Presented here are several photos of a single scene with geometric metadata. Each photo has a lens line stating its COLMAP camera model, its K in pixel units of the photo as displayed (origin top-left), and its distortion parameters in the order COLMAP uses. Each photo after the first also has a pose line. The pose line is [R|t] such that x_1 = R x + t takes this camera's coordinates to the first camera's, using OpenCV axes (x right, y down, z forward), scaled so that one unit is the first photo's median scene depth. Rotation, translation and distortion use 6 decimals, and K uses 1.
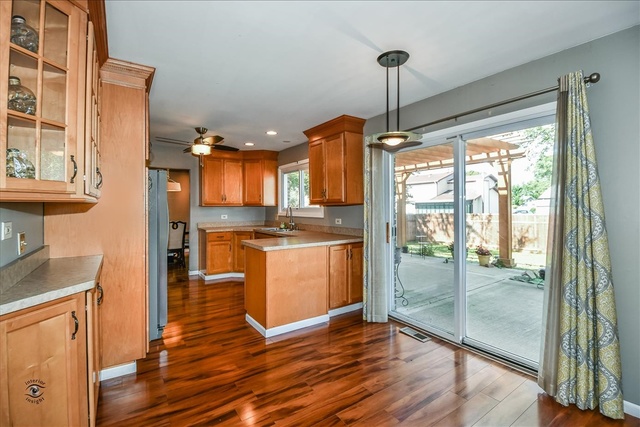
lens RADIAL K [[287.4, 0, 322.8], [0, 287.4, 206.8], [0, 0, 1]] dist [-0.001996, -0.011118]
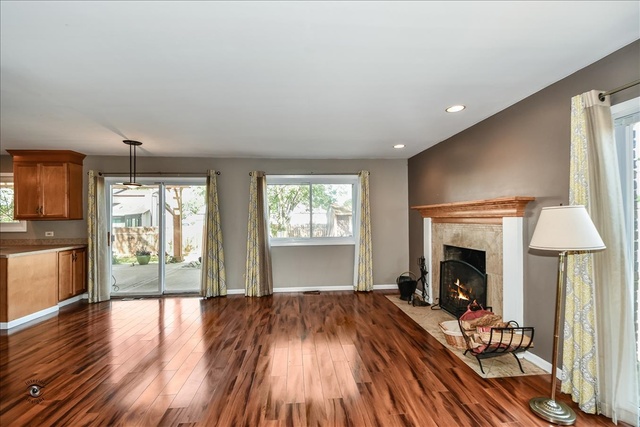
lens RADIAL K [[287.4, 0, 320.6], [0, 287.4, 213.6], [0, 0, 1]] dist [-0.001996, -0.011118]
pose [[0.493181, 0.015736, 0.869784, -0.426185], [0.004576, 0.999776, -0.020683, -0.002667], [-0.869915, 0.014181, 0.492998, -0.542567]]
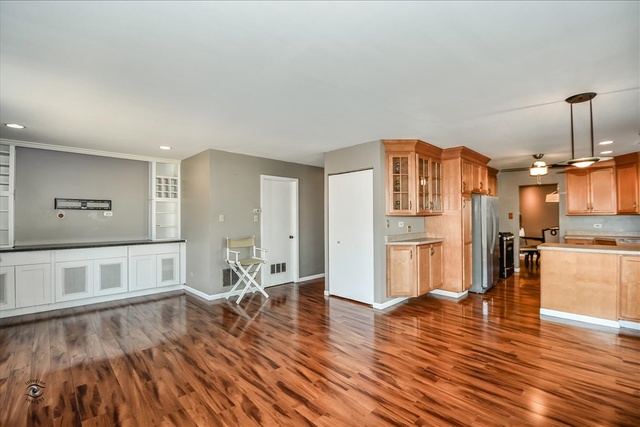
lens RADIAL K [[287.4, 0, 321.5], [0, 287.4, 214.5], [0, 0, 1]] dist [-0.001996, -0.011118]
pose [[0.165095, -0.006486, -0.986256, 0.694643], [0.008133, 0.999953, -0.005215, -0.008558], [0.986244, -0.007160, 0.165140, -0.167582]]
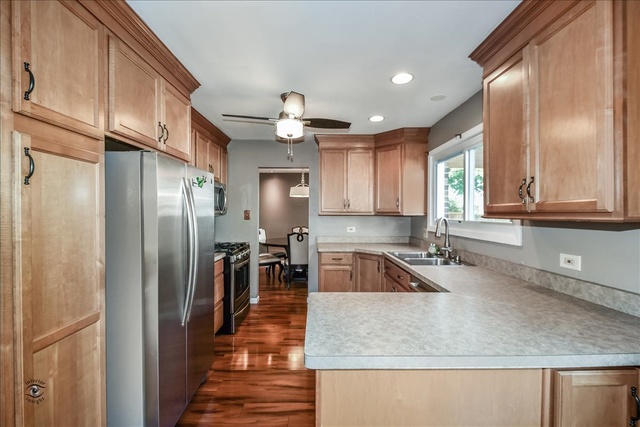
lens RADIAL K [[278.1, 0, 323.7], [0, 278.1, 214.5], [0, 0, 1]] dist [0.007732, -0.000997]
pose [[0.833821, 0.010091, -0.551943, -0.015125], [-0.006011, 0.999940, 0.009200, -0.013831], [0.552002, -0.004354, 0.833831, 0.541466]]
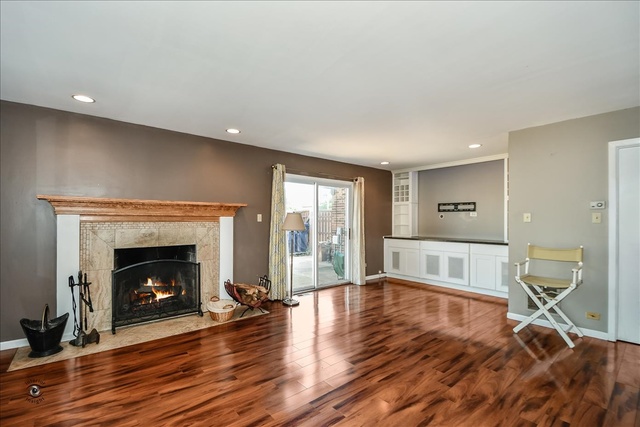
lens RADIAL K [[287.4, 0, 314.3], [0, 287.4, 219.1], [0, 0, 1]] dist [-0.001996, -0.011118]
pose [[-0.996334, -0.001166, -0.085543, 0.192011], [-0.000438, 0.999963, -0.008533, 0.009819], [0.085550, -0.008465, -0.996298, 0.469077]]
